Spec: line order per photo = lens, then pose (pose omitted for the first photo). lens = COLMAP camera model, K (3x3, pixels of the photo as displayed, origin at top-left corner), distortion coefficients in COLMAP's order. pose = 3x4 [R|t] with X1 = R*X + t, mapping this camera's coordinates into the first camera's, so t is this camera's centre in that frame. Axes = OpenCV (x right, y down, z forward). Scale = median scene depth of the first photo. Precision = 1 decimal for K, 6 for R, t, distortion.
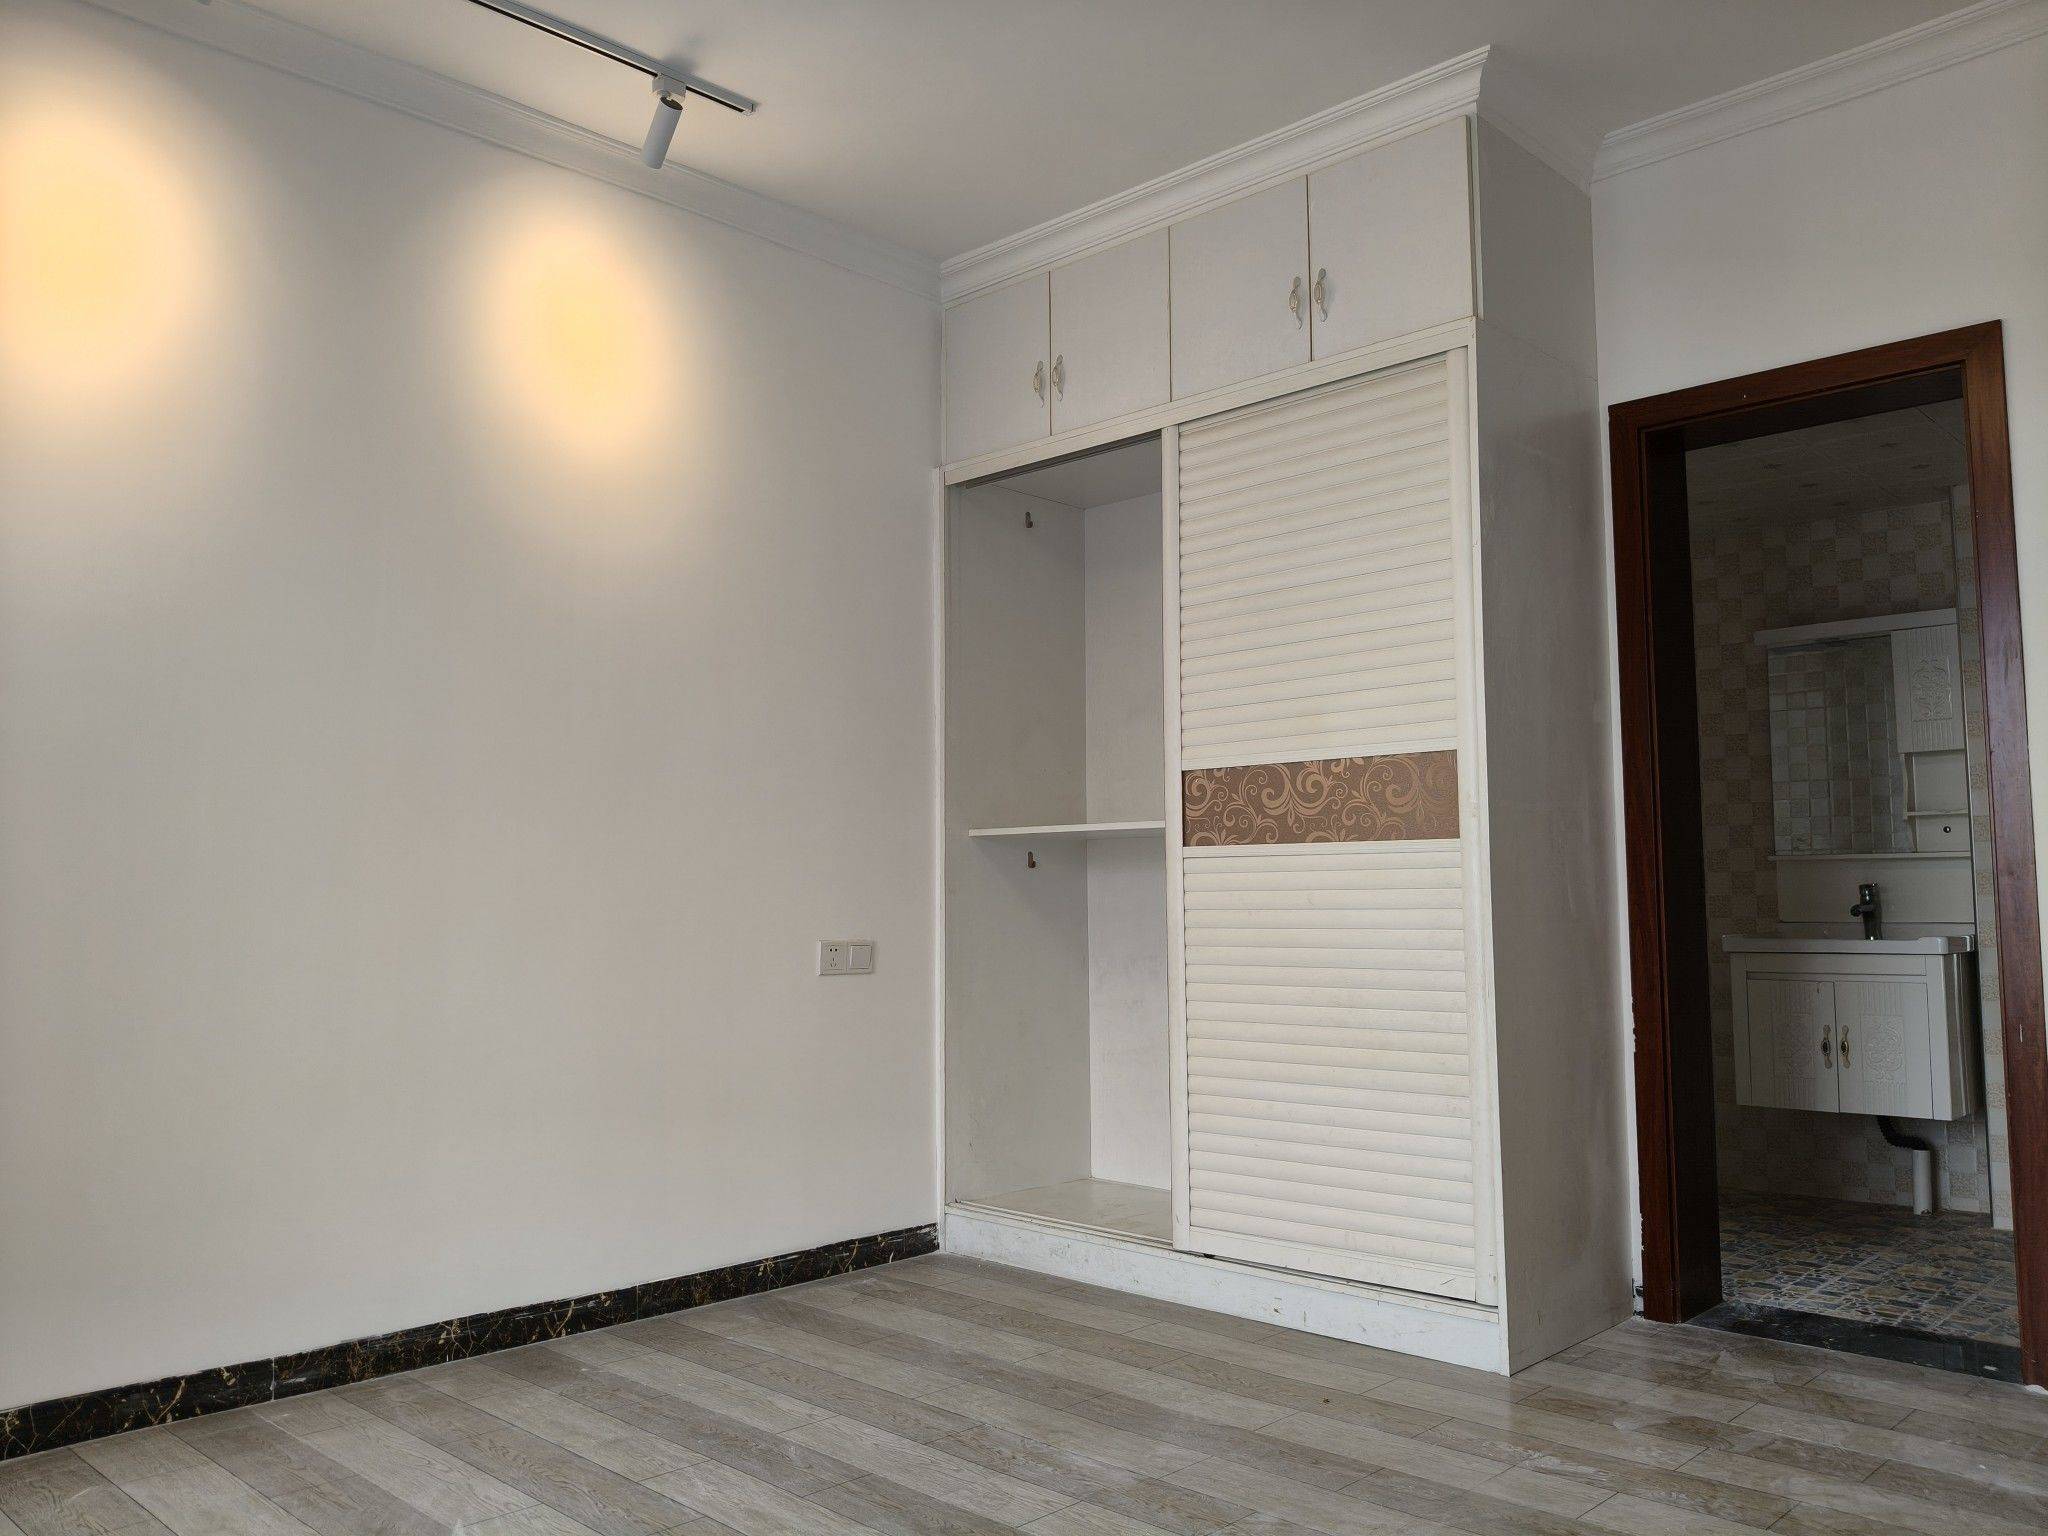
lens RADIAL K [[1595.1, 0, 1024.4], [0, 1595.1, 768.9], [0, 0, 1]] dist [-0.002685, -0.000010]
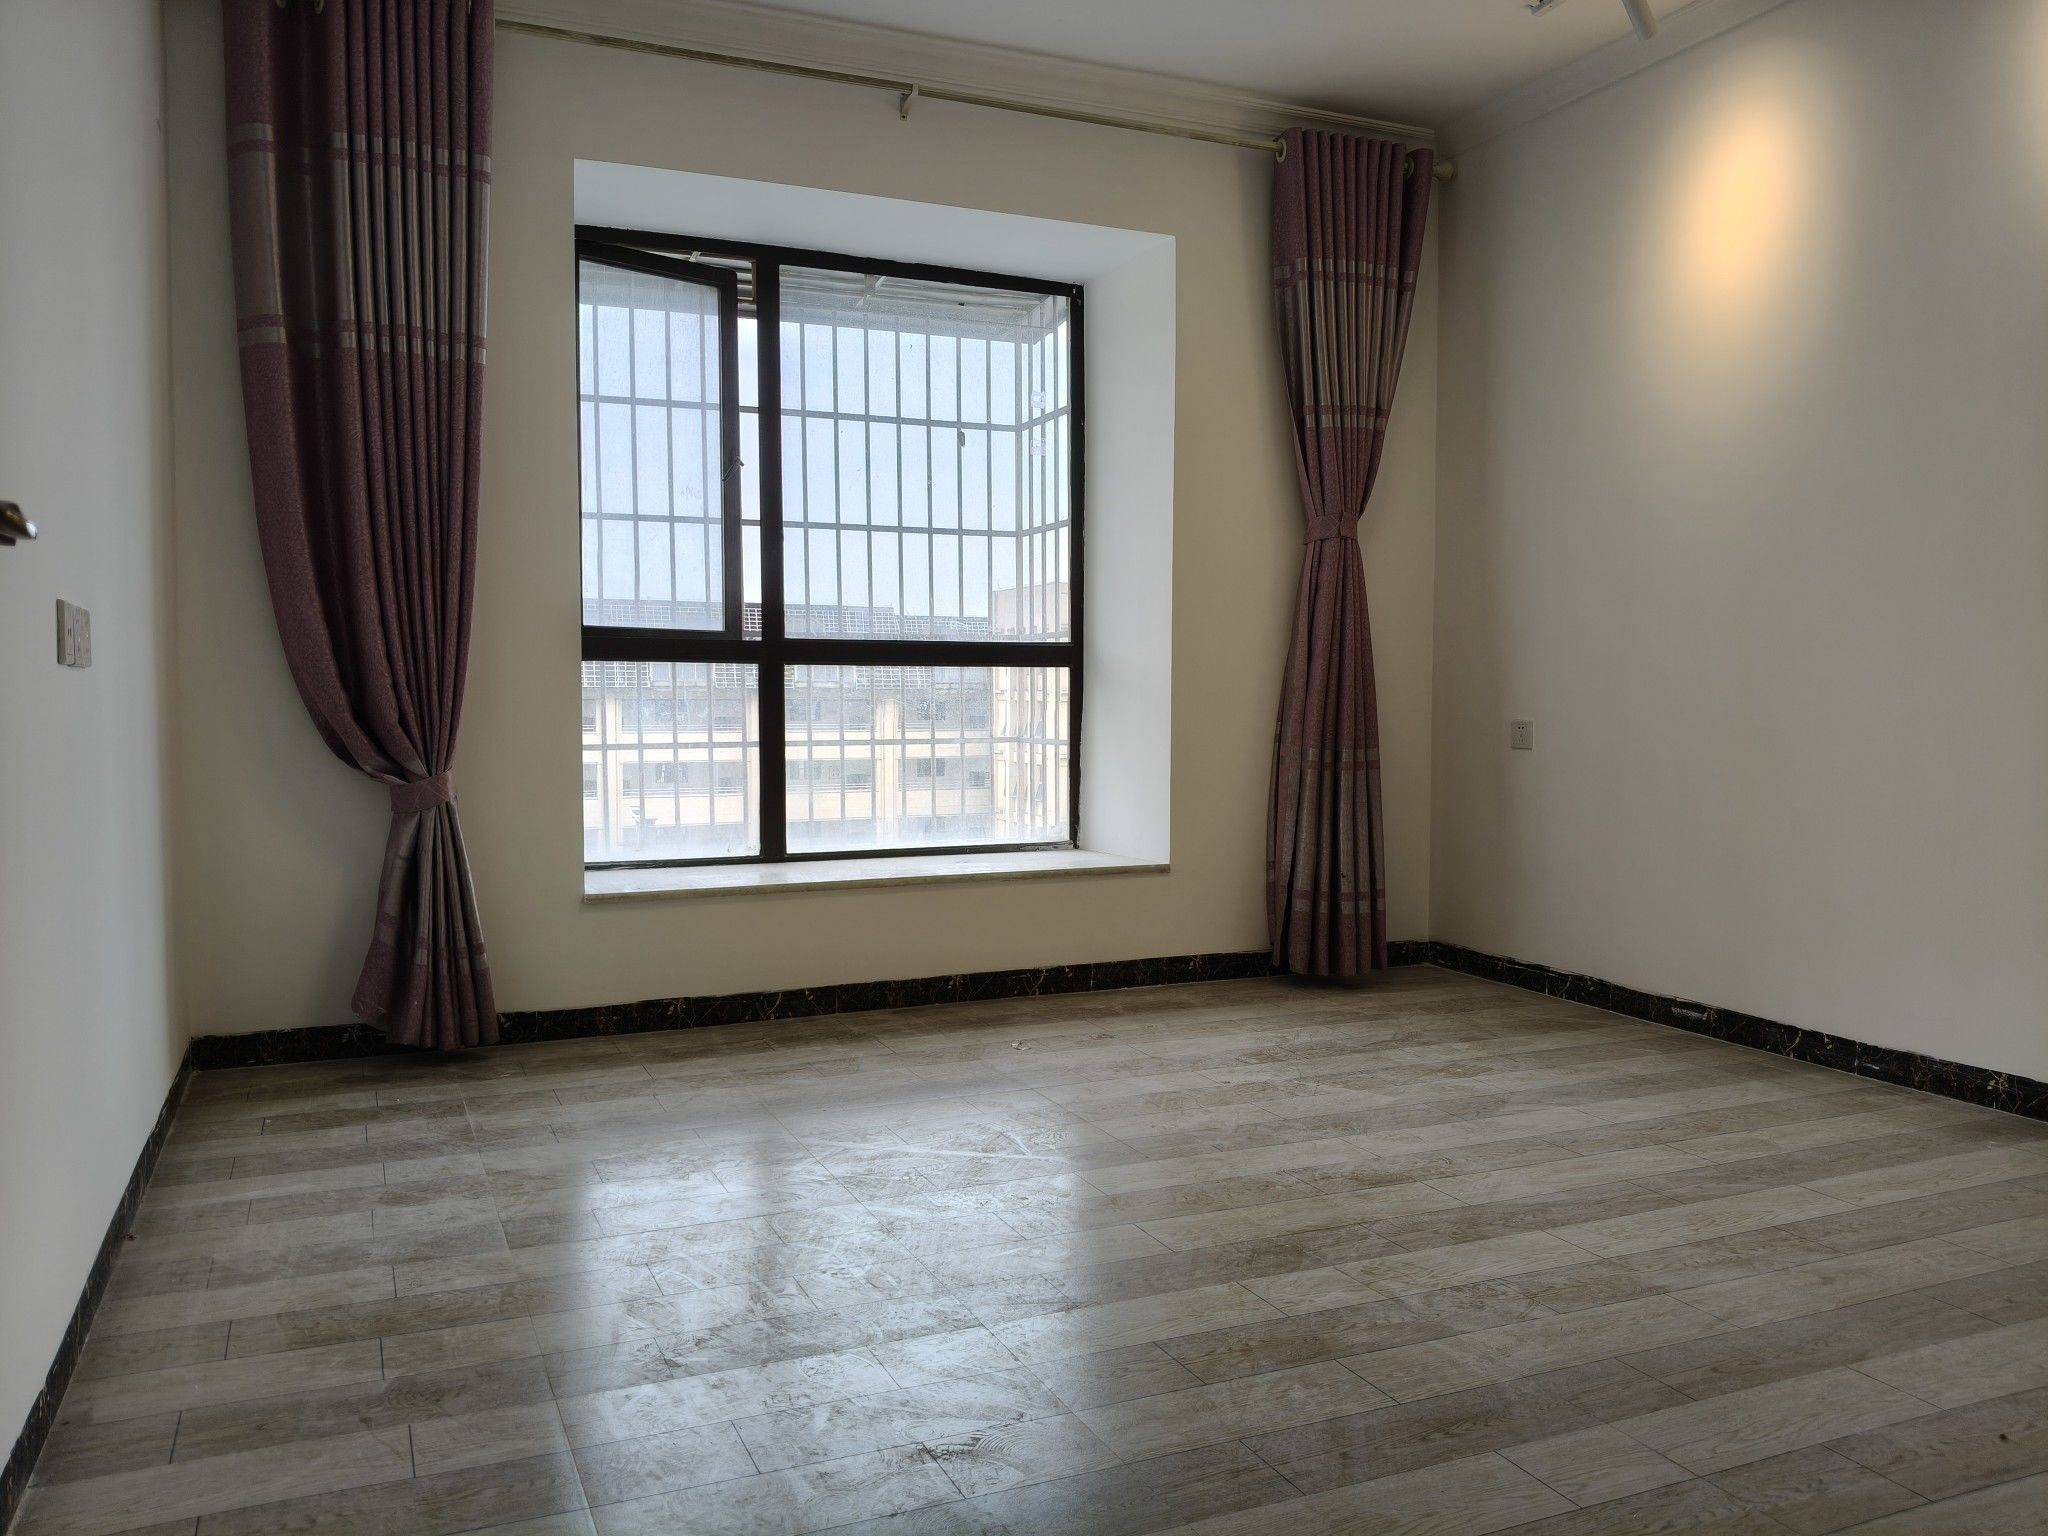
lens RADIAL K [[1536.8, 0, 1018.2], [0, 1536.8, 767.2], [0, 0, 1]] dist [0.068865, 0.002072]
pose [[-0.373505, 0.046741, -0.926450, 0.925741], [0.076635, 0.996871, 0.019398, 0.086189], [0.924457, -0.063753, -0.375918, 0.899507]]
